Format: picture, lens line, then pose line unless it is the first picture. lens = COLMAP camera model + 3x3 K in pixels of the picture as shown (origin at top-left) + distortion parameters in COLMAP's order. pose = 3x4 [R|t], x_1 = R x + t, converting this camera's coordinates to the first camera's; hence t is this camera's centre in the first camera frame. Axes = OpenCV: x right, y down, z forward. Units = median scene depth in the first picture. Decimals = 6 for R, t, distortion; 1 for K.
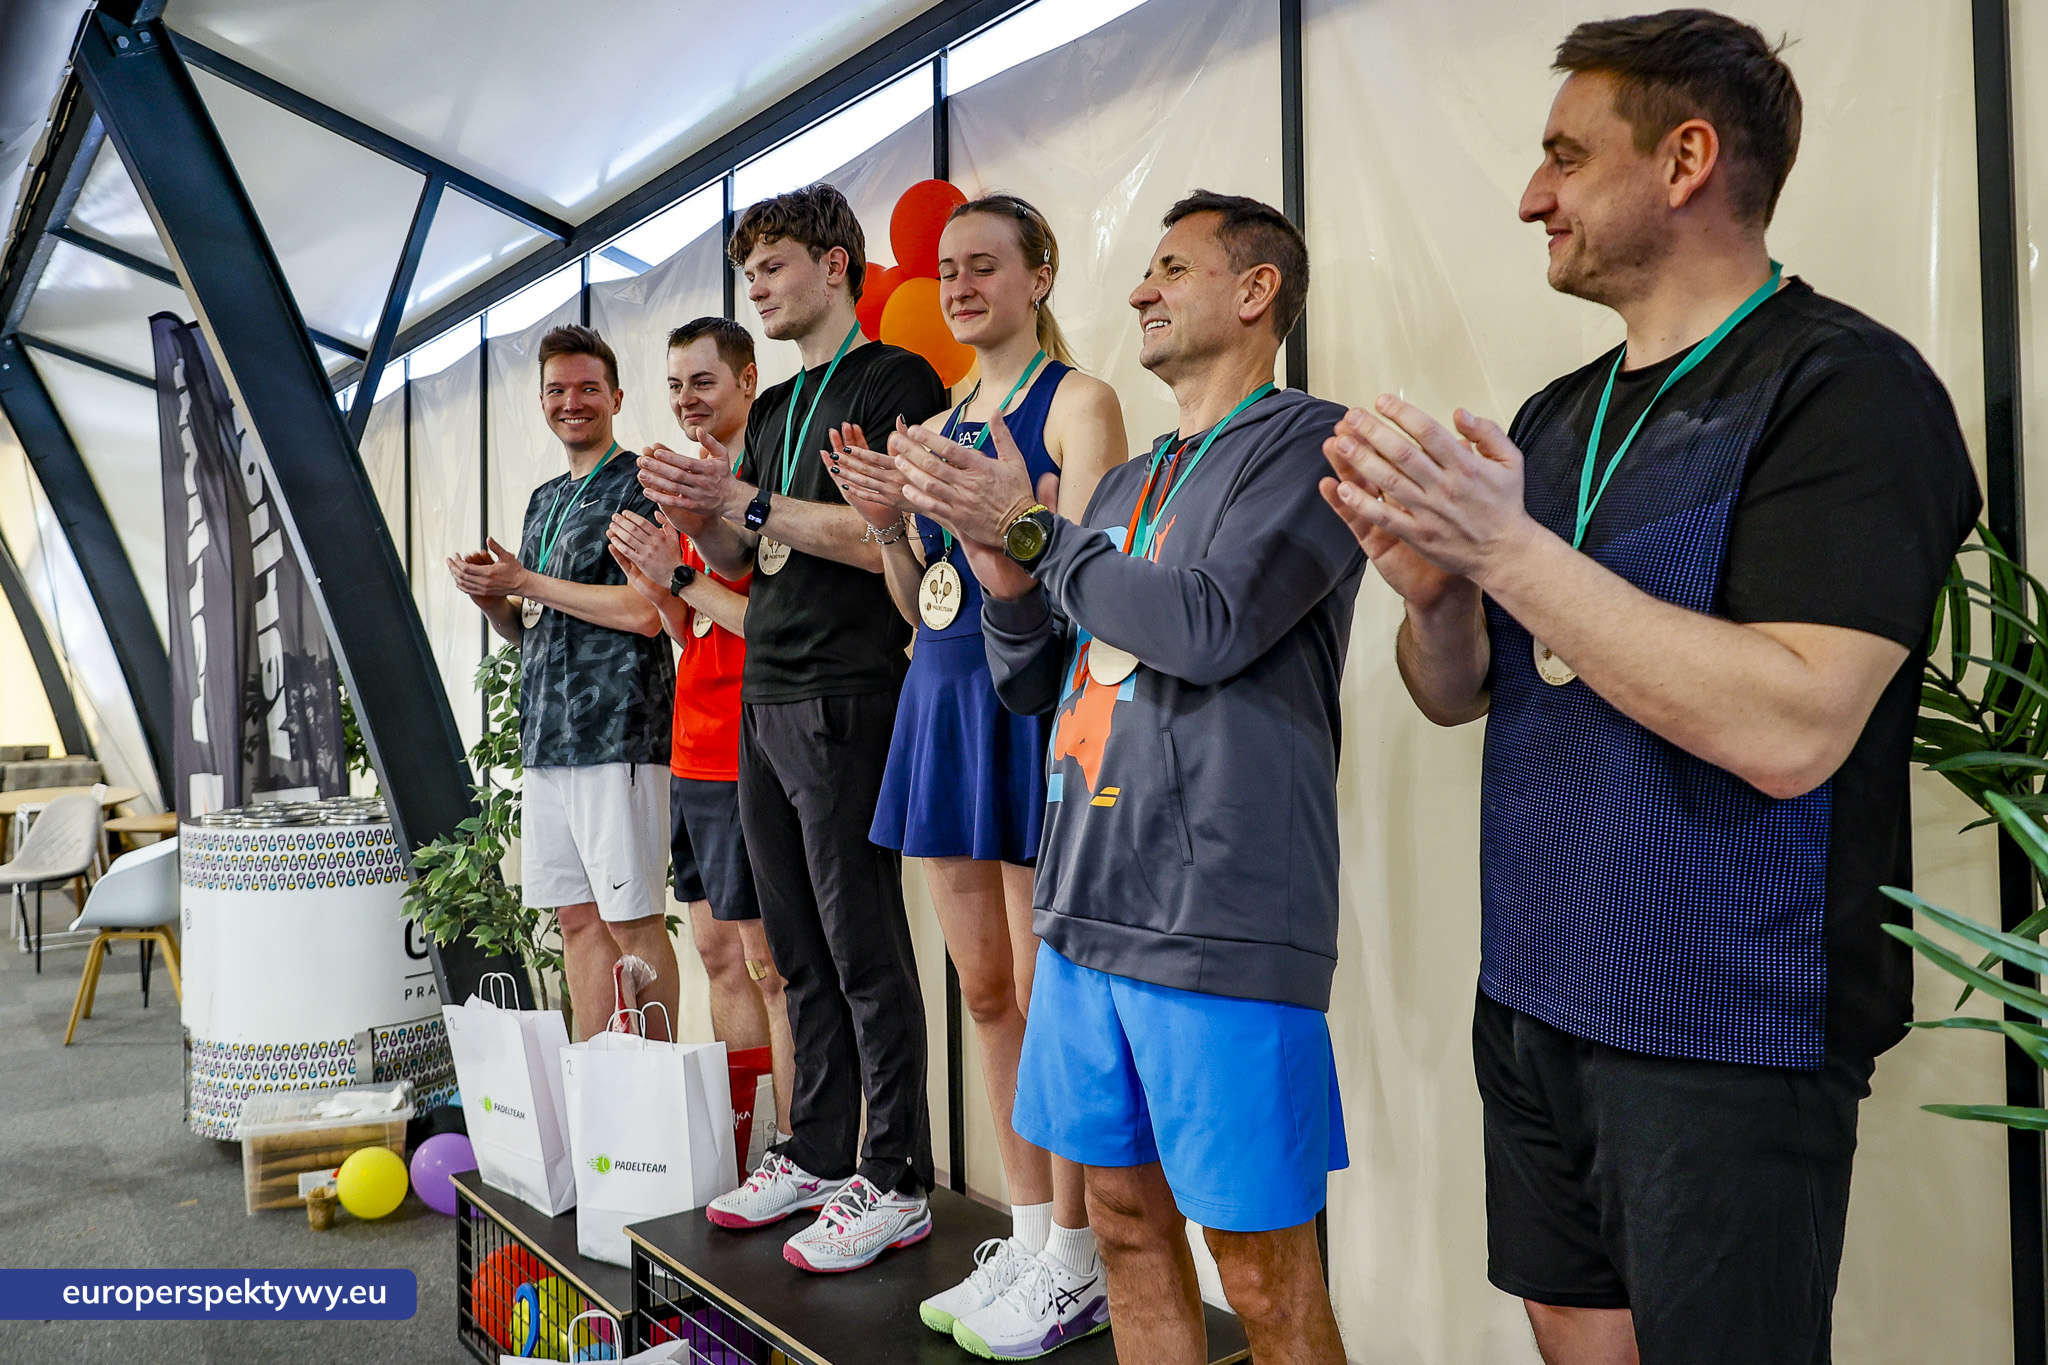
lens RADIAL K [[1391.1, 0, 1027.7], [0, 1391.1, 670.9], [0, 0, 1]] dist [0.023481, -0.009397]
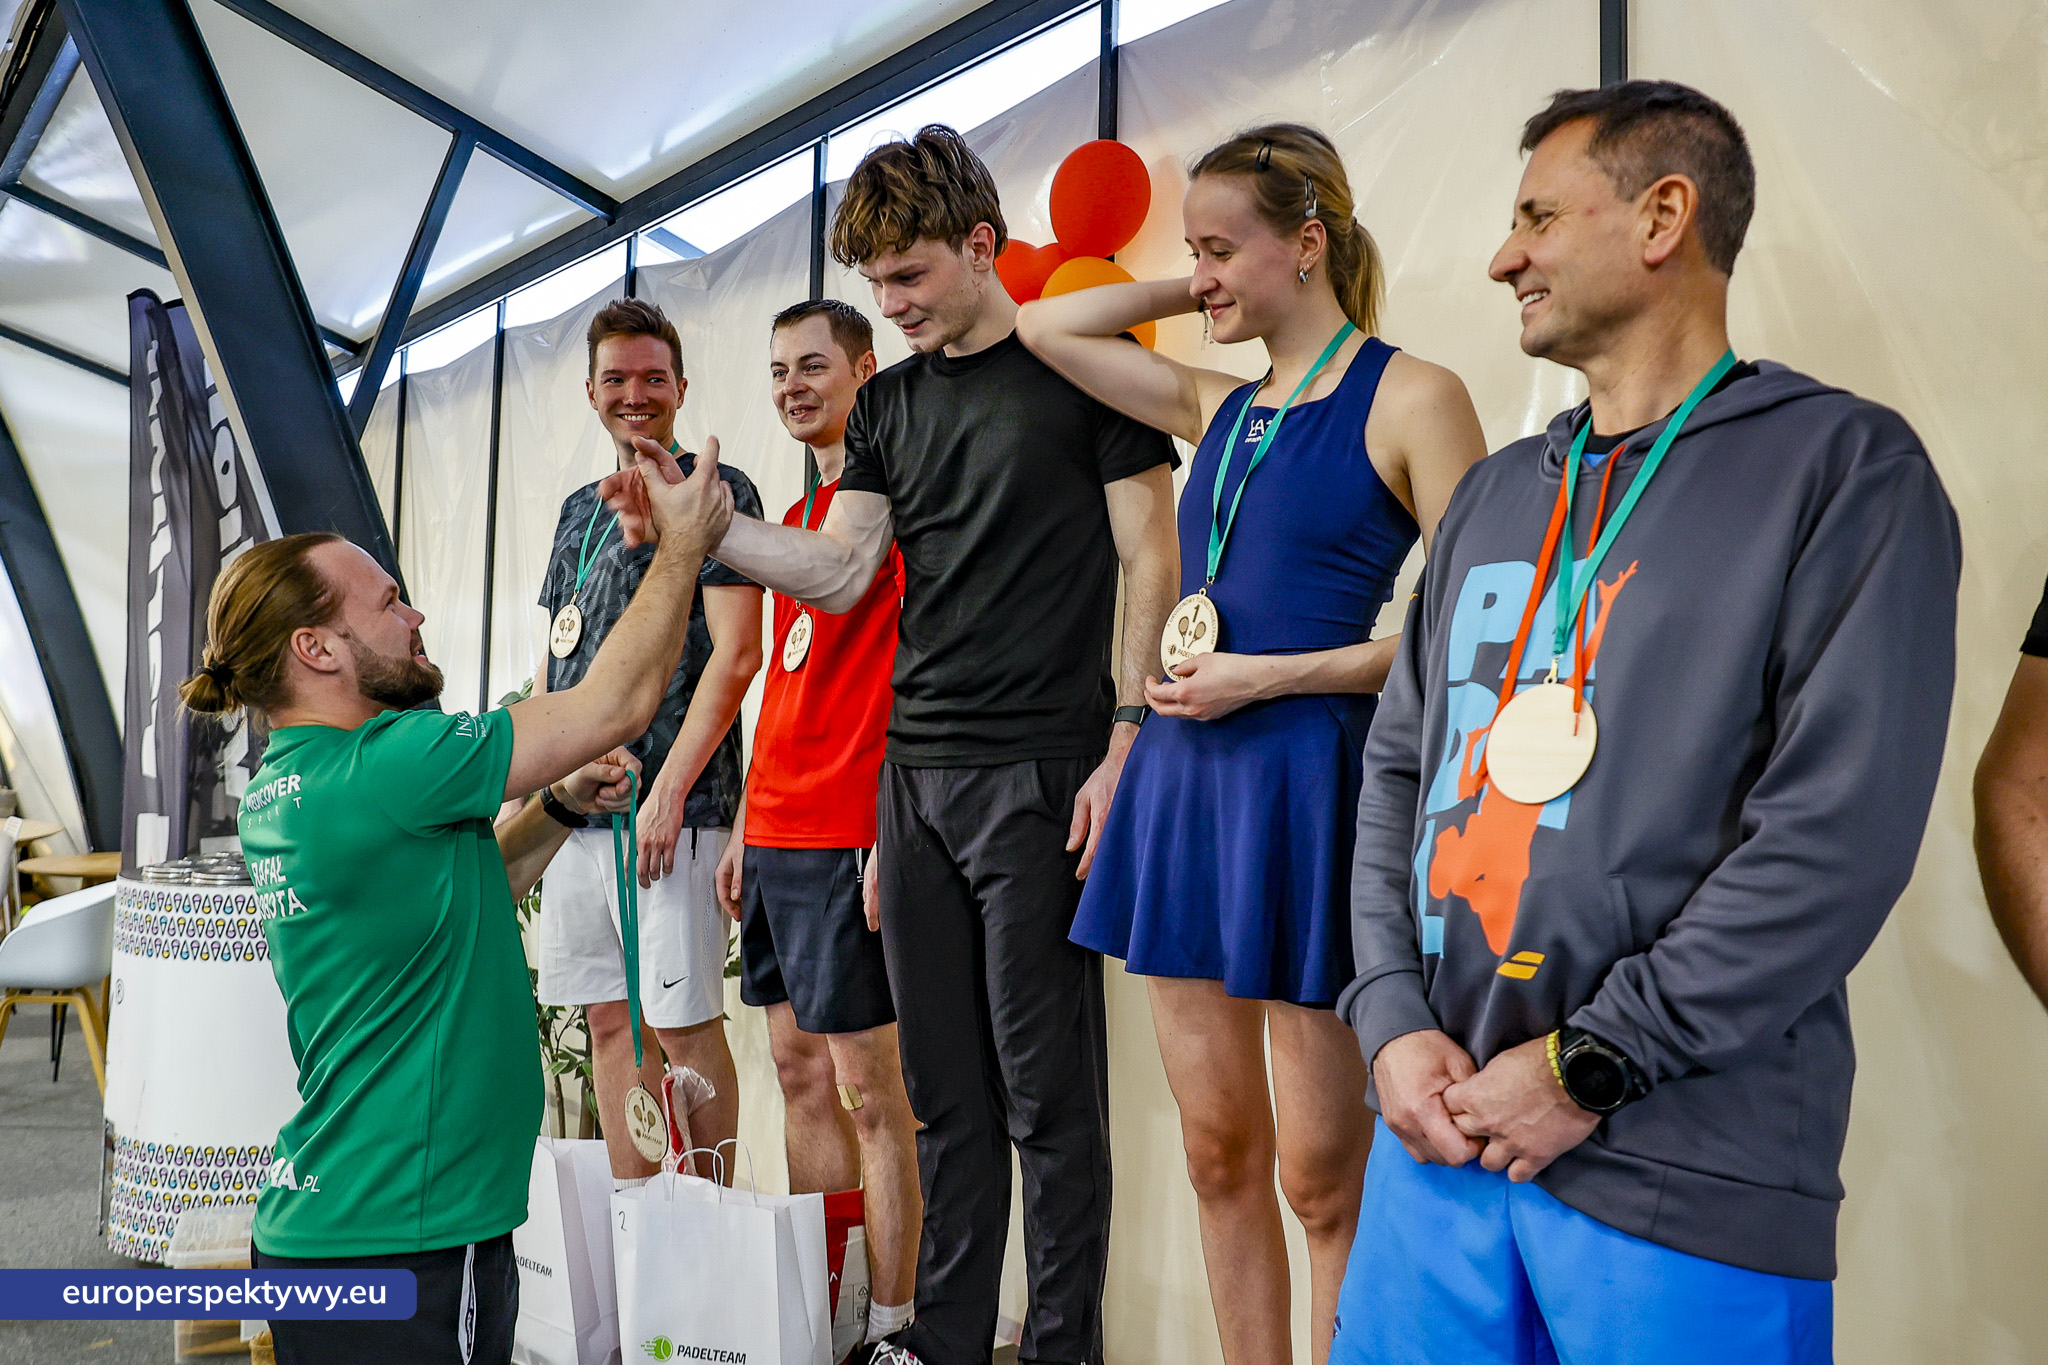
lens RADIAL K [[1391.1, 0, 1023.1], [0, 1391.1, 668.3], [0, 0, 1]] dist [0.023481, -0.009397]
pose [[0.998637, 0.035370, 0.038372, -0.103662], [-0.033908, 0.998698, -0.038113, -0.003221], [-0.039670, 0.036760, 0.998536, 0.139990]]
